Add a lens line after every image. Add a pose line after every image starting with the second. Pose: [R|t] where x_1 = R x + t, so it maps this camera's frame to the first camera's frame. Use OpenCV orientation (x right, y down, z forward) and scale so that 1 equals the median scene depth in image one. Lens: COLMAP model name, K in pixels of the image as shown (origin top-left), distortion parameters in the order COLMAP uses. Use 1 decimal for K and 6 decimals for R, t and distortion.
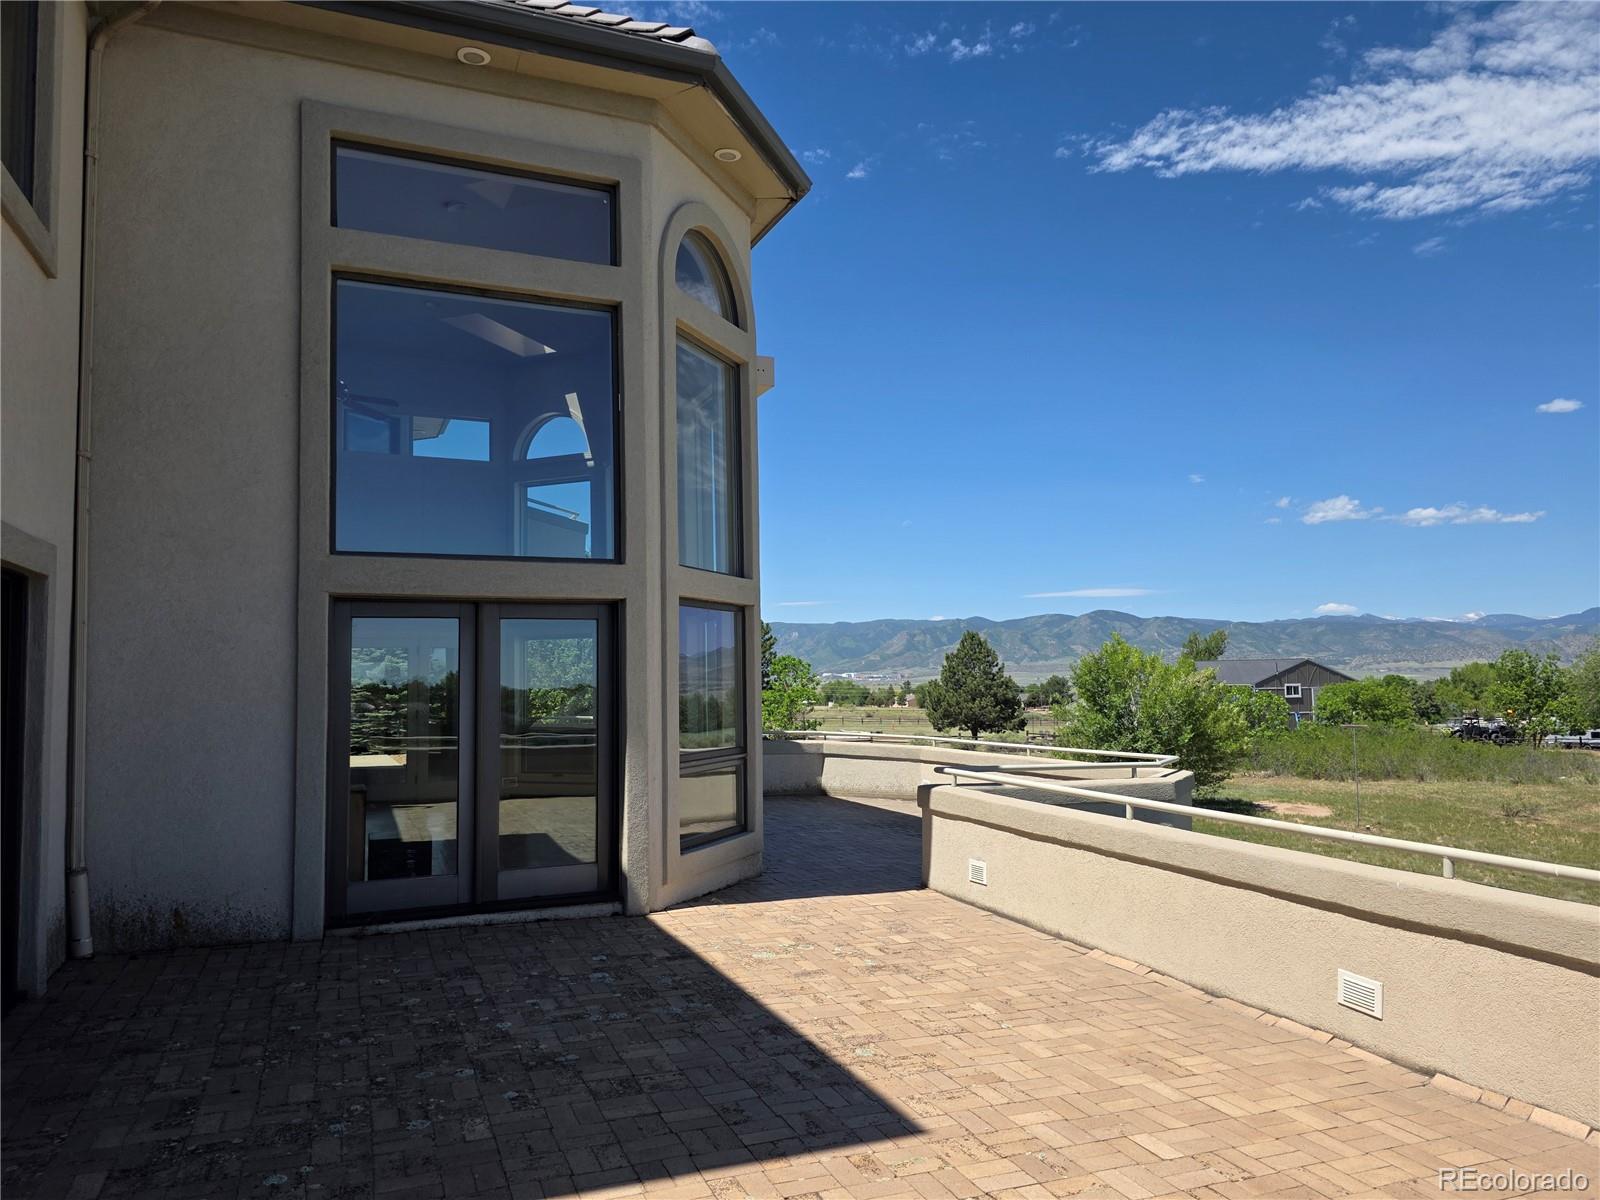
lens RADIAL K [[1077.1, 0, 783.2], [0, 1077.1, 620.1], [0, 0, 1]] dist [0.056811, -0.053822]
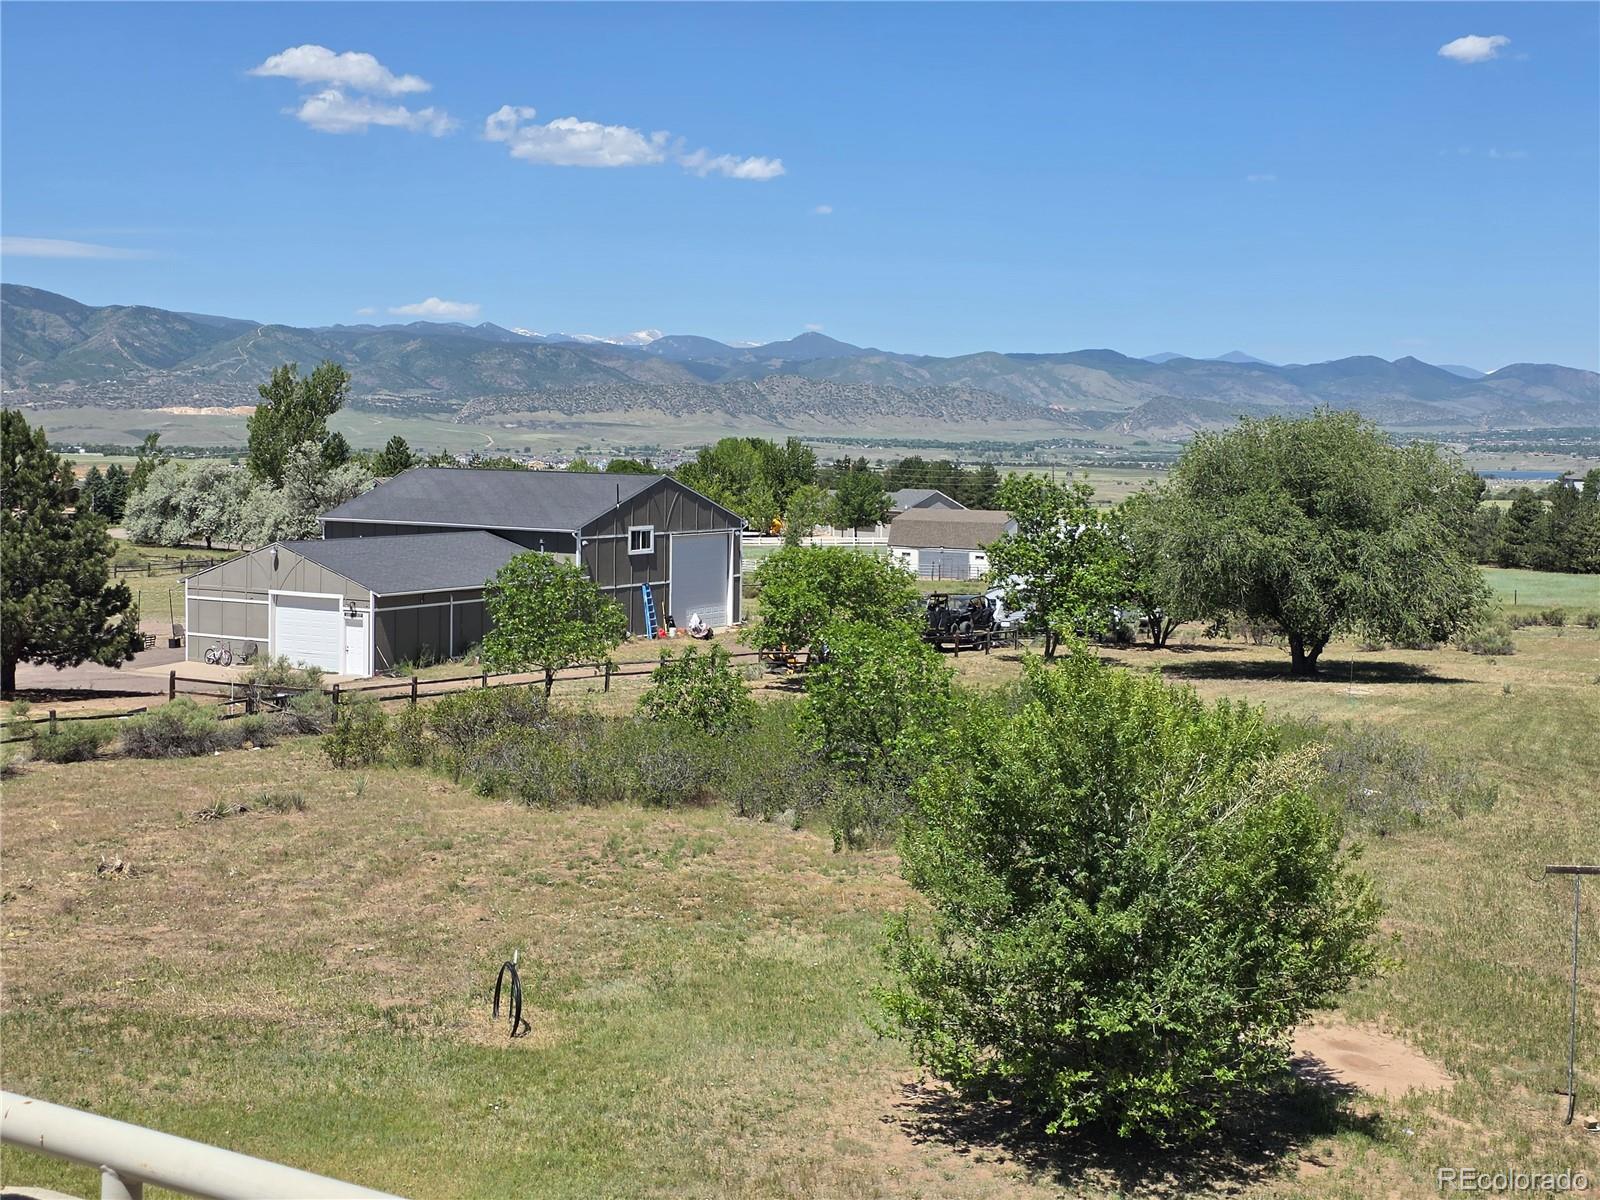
lens RADIAL K [[2164.6, 0, 757.6], [0, 2164.6, 616.0], [0, 0, 1]] dist [0.076873, 0.000000]
pose [[0.814674, -0.026113, 0.579331, -0.193240], [-0.055052, 0.990992, 0.122084, -0.085647], [-0.577301, -0.131352, 0.805897, 0.667709]]
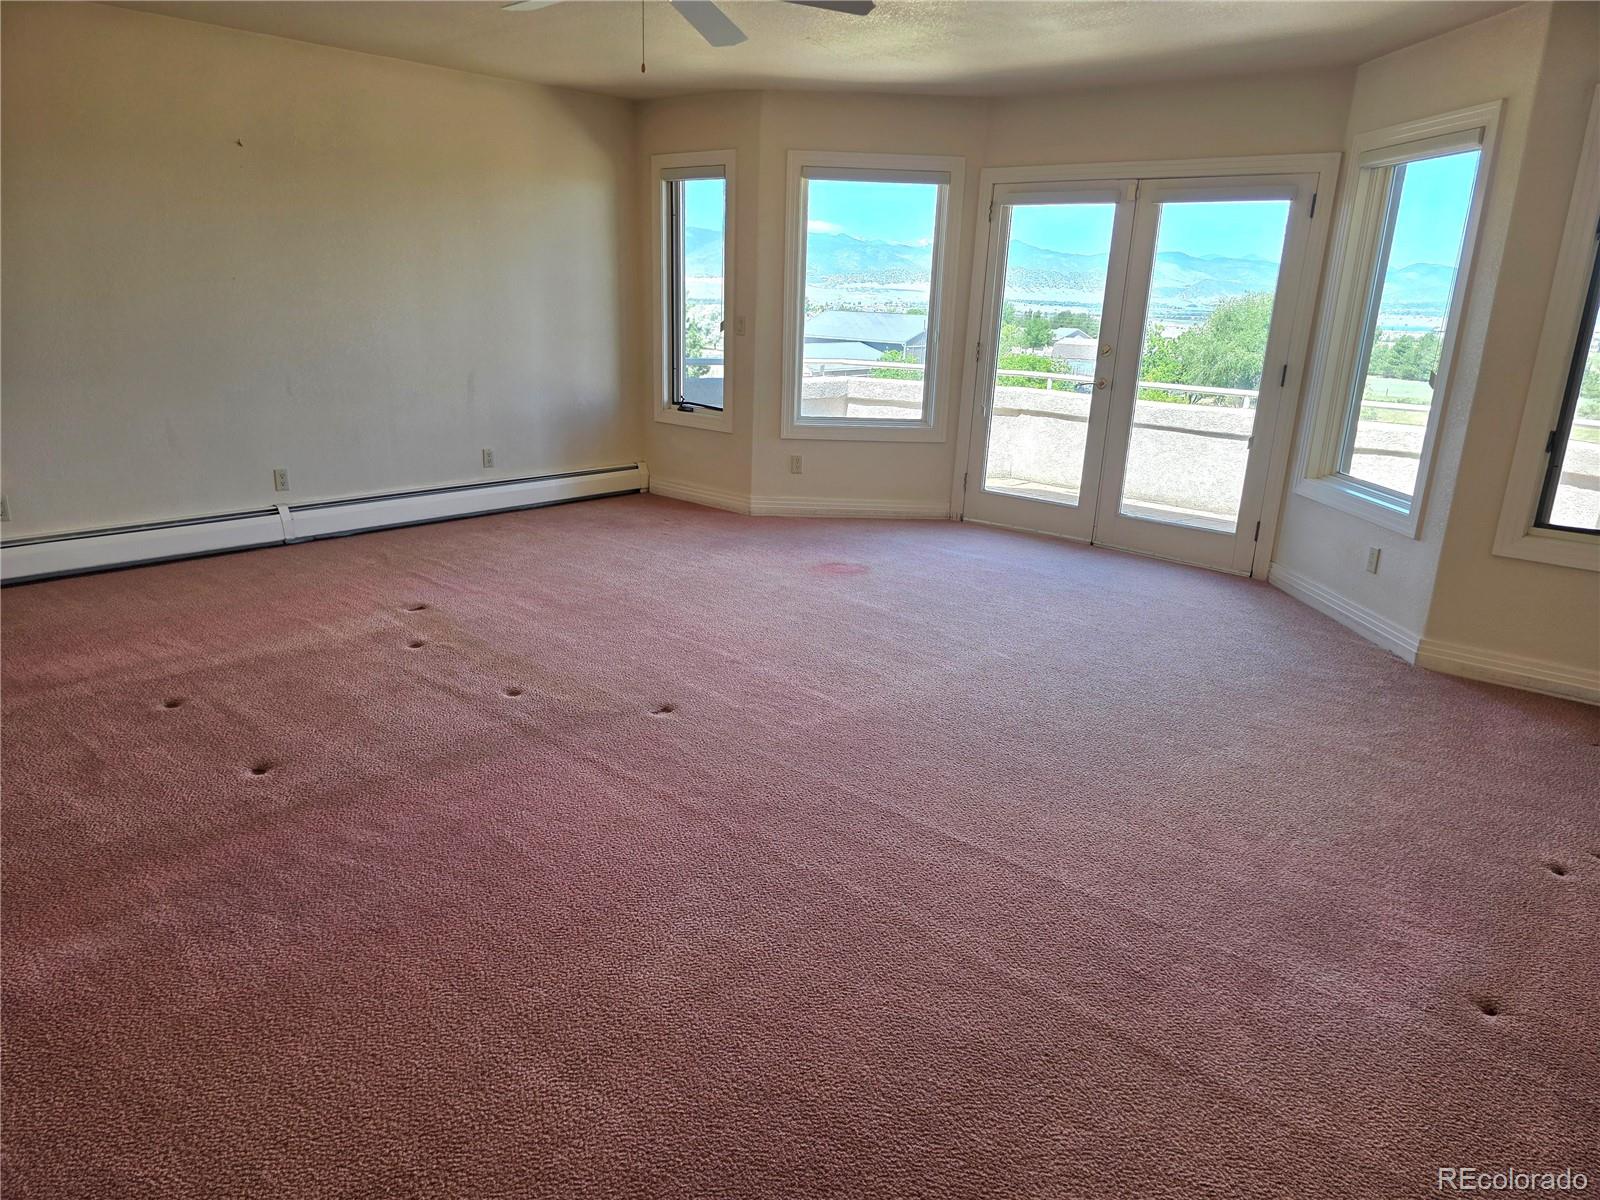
lens RADIAL K [[1077.1, 0, 790.6], [0, 1077.1, 626.7], [0, 0, 1]] dist [0.056811, -0.053822]
pose [[0.898743, -0.089290, 0.429289, -0.396646], [-0.068494, 0.938439, 0.338586, -0.090131], [-0.433094, -0.333705, 0.837299, 0.459328]]
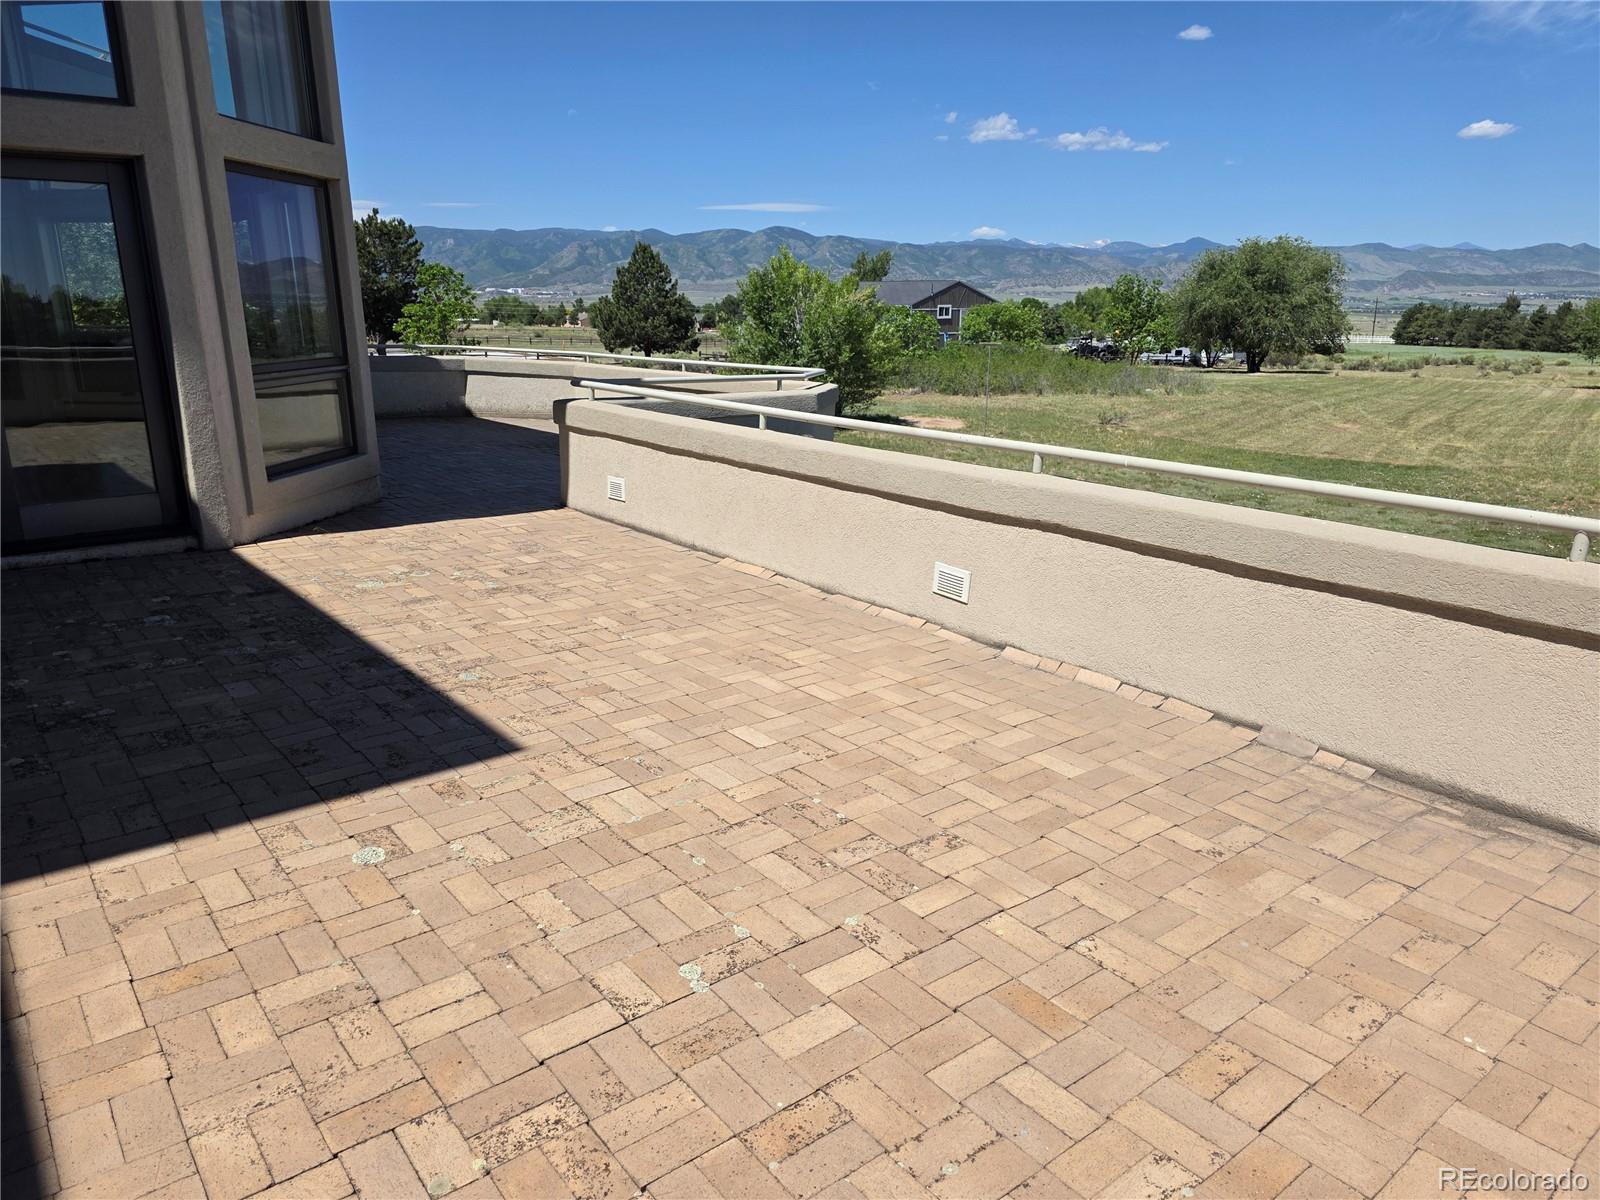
lens RADIAL K [[1077.1, 0, 798.2], [0, 1077.1, 598.3], [0, 0, 1]] dist [0.056811, -0.053822]
pose [[0.953407, -0.066381, 0.294294, 0.012703], [-0.031325, 0.948438, 0.315411, 0.004825], [-0.300057, -0.309934, 0.902168, 0.014852]]
